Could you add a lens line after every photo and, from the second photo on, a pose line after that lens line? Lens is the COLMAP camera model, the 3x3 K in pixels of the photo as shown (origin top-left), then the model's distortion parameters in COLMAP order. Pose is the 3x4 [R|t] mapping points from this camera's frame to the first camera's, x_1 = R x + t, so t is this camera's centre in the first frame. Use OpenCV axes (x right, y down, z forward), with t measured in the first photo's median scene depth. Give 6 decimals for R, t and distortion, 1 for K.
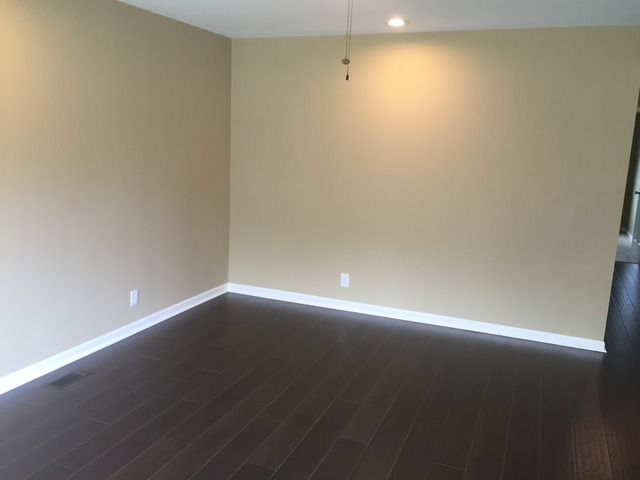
lens RADIAL K [[549.4, 0, 320.0], [0, 549.4, 240.0], [0, 0, 1]] dist [0.076692, -0.095814]
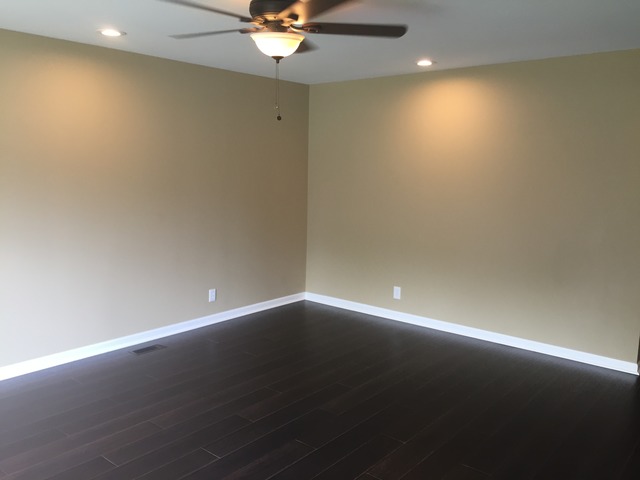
lens RADIAL K [[549.4, 0, 320.0], [0, 549.4, 240.0], [0, 0, 1]] dist [0.076692, -0.095814]
pose [[0.950250, 0.017422, -0.311001, 0.245200], [-0.033967, 0.998276, -0.047862, 0.026377], [0.309631, 0.056045, 0.949204, -0.103711]]
